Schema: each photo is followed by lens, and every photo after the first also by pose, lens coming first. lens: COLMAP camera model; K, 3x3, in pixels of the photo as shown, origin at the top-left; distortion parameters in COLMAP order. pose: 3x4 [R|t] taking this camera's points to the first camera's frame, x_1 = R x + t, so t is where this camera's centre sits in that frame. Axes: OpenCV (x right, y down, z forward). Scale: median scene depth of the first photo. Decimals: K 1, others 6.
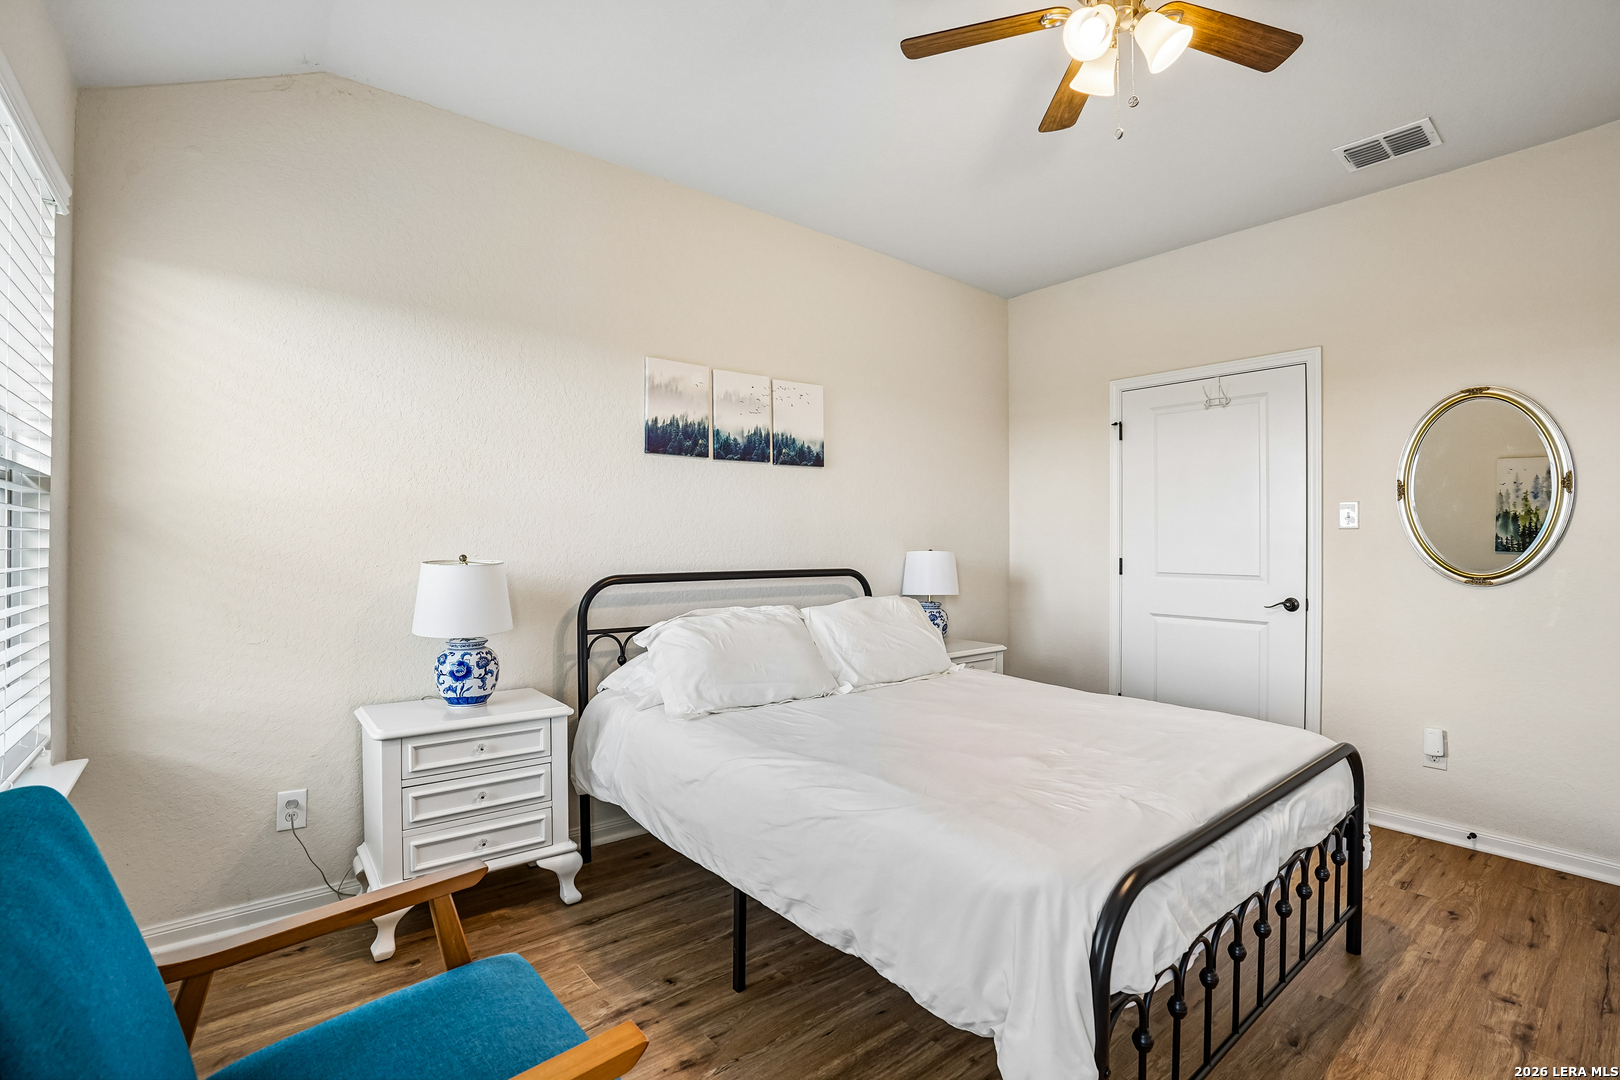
lens RADIAL K [[750.0, 0, 811.2], [0, 750.0, 551.6], [0, 0, 1]] dist [-0.030770, 0.000212]
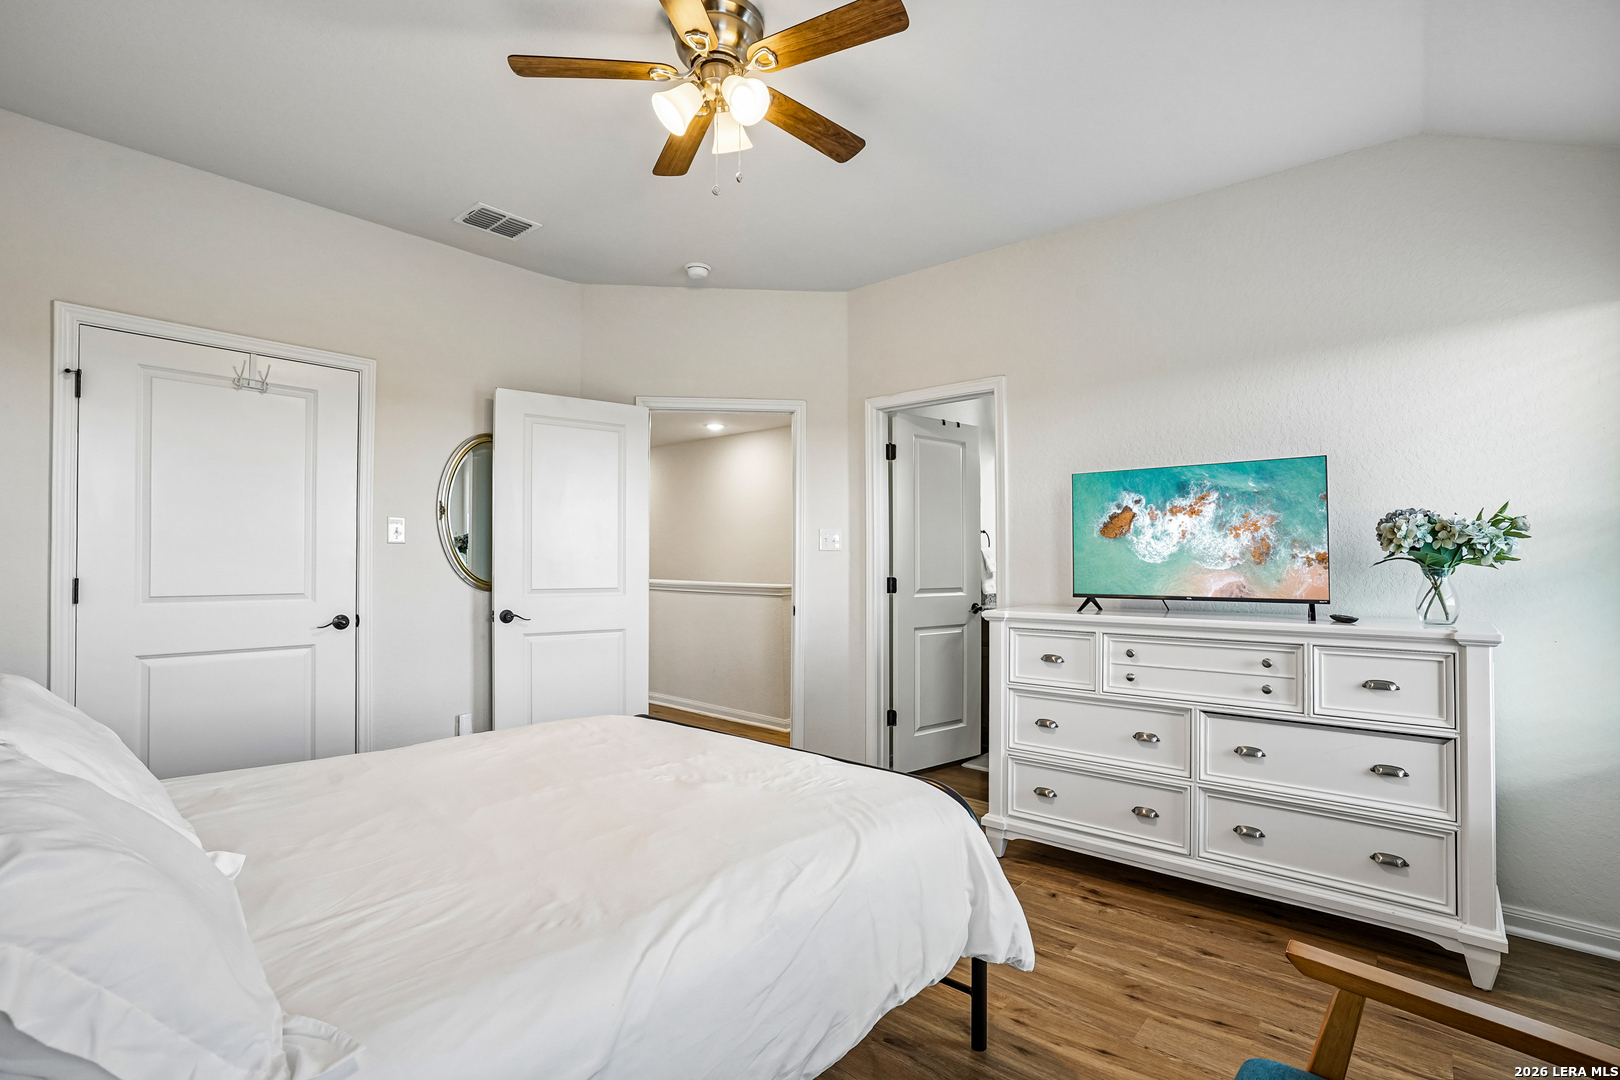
lens RADIAL K [[750.0, 0, 812.7], [0, 750.0, 538.8], [0, 0, 1]] dist [-0.030770, 0.000212]
pose [[-0.171494, 0.022273, 0.984933, -0.393581], [0.004989, 0.999751, -0.021739, -0.011029], [-0.985173, 0.001186, -0.171562, 0.585204]]
